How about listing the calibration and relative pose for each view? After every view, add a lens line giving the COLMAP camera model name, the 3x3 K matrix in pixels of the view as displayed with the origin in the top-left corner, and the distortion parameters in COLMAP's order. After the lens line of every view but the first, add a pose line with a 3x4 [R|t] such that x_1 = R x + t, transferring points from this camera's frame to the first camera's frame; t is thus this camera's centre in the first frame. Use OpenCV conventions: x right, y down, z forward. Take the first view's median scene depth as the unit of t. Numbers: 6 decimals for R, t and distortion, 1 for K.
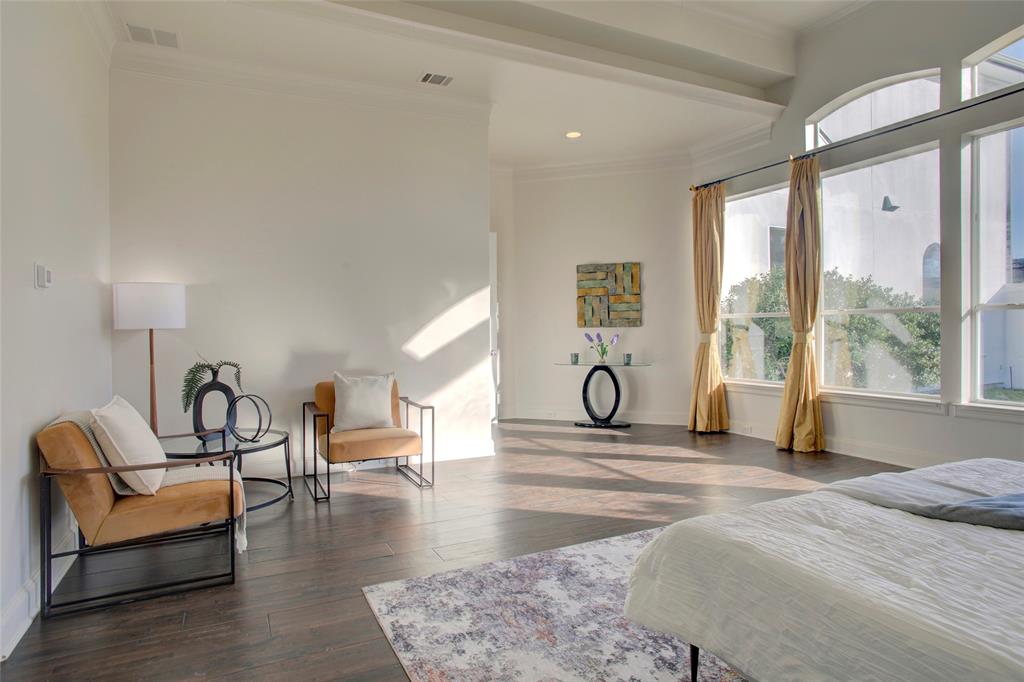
lens RADIAL K [[587.5, 0, 508.3], [0, 587.5, 335.5], [0, 0, 1]] dist [-0.077168, 0.057638]
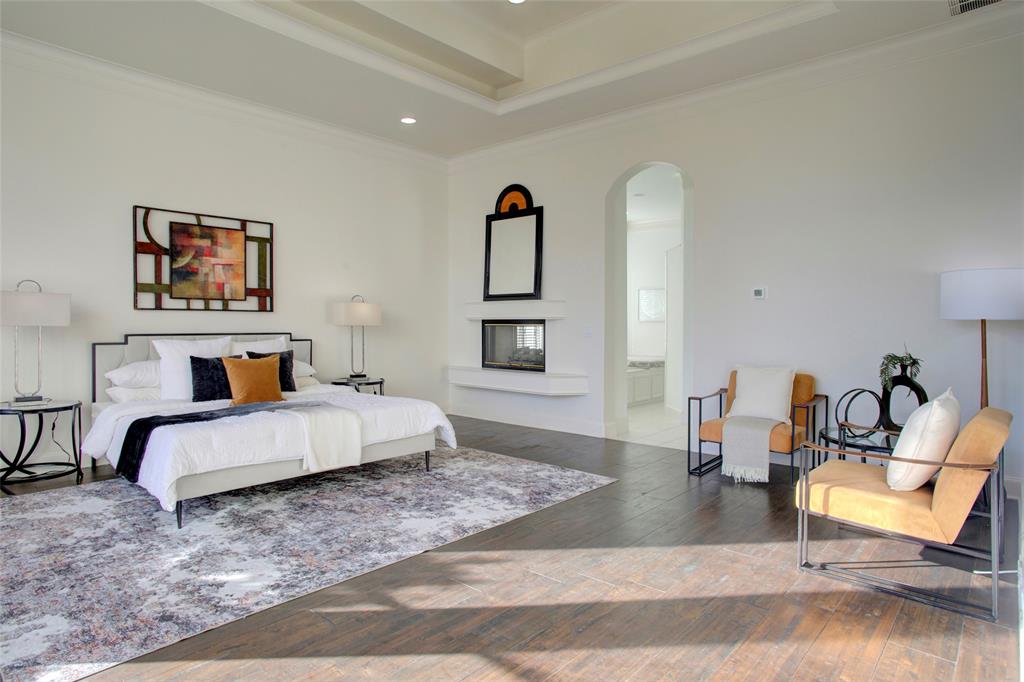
lens RADIAL K [[587.5, 0, 508.3], [0, 587.5, 335.5], [0, 0, 1]] dist [-0.077168, 0.057638]
pose [[-0.926749, 0.010170, -0.375543, 0.563242], [0.001141, 0.999705, 0.024258, -0.013252], [0.375679, 0.022053, -0.926488, 2.062942]]
